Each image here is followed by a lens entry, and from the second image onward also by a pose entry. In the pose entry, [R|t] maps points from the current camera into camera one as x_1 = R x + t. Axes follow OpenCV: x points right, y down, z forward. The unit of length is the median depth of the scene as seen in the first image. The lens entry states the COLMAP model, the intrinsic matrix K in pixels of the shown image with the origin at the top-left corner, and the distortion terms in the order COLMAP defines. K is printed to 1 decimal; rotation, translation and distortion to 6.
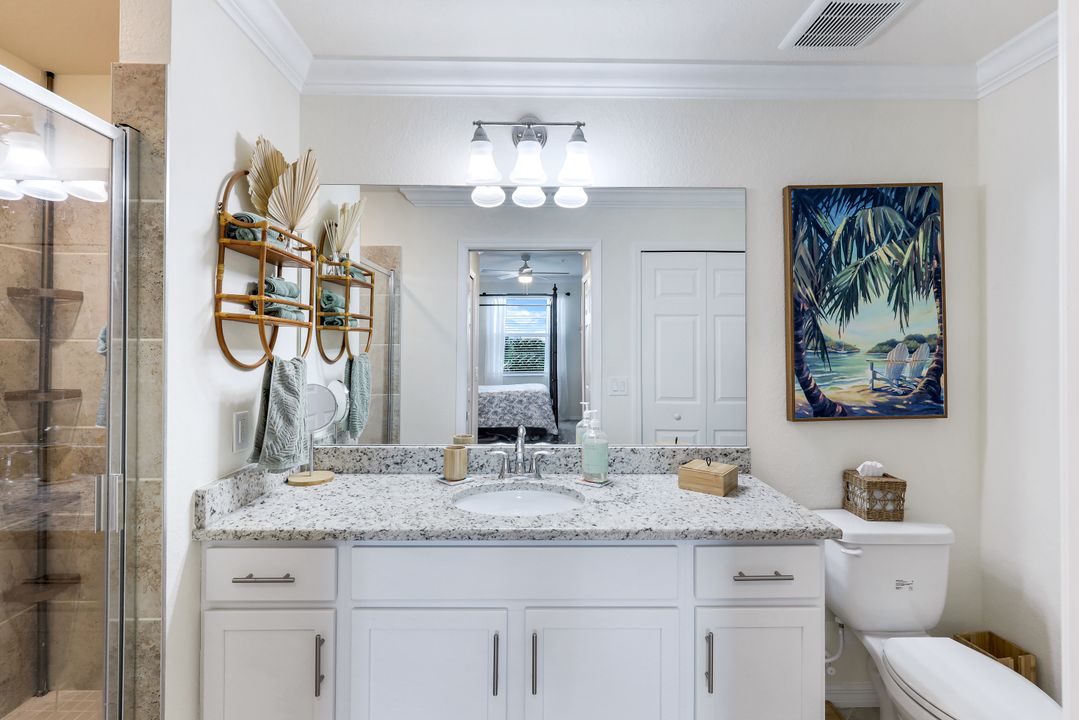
lens RADIAL K [[438.2, 0, 536.6], [0, 438.2, 349.1], [0, 0, 1]] dist [-0.003576, 0.000125]
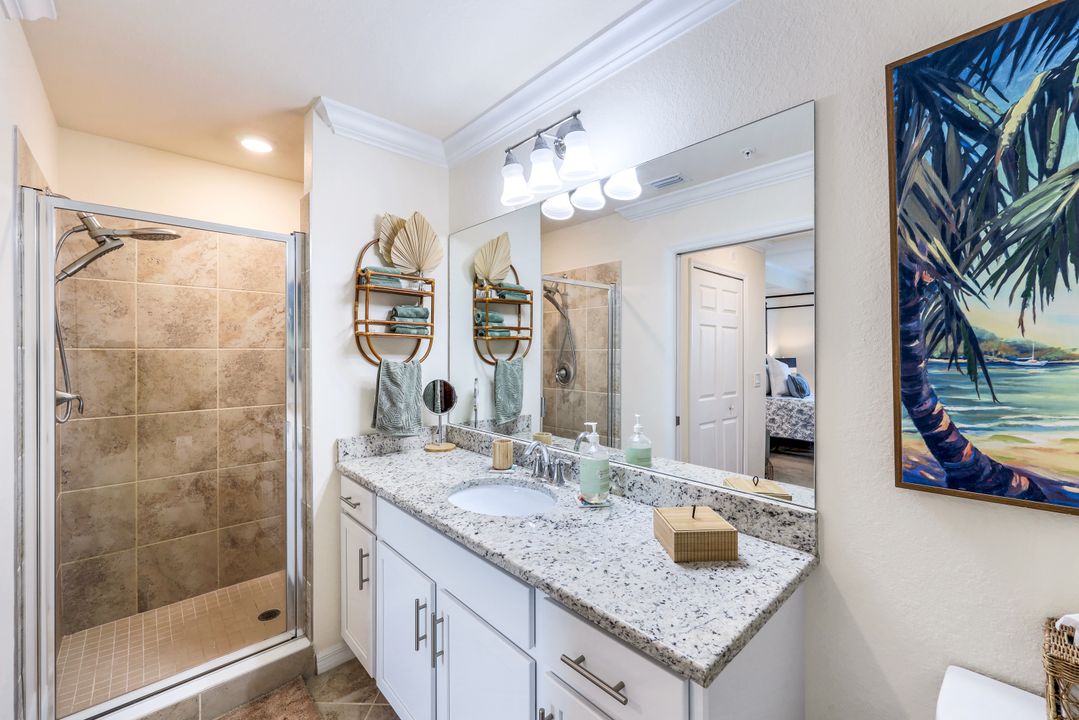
lens RADIAL K [[402.1, 0, 544.7], [0, 402.1, 355.9], [0, 0, 1]] dist [-0.001092, -0.000303]
pose [[0.719068, 0.005370, -0.694919, 0.621906], [-0.001106, 0.999978, 0.006583, -0.003666], [0.694939, -0.003965, 0.719058, 0.325048]]
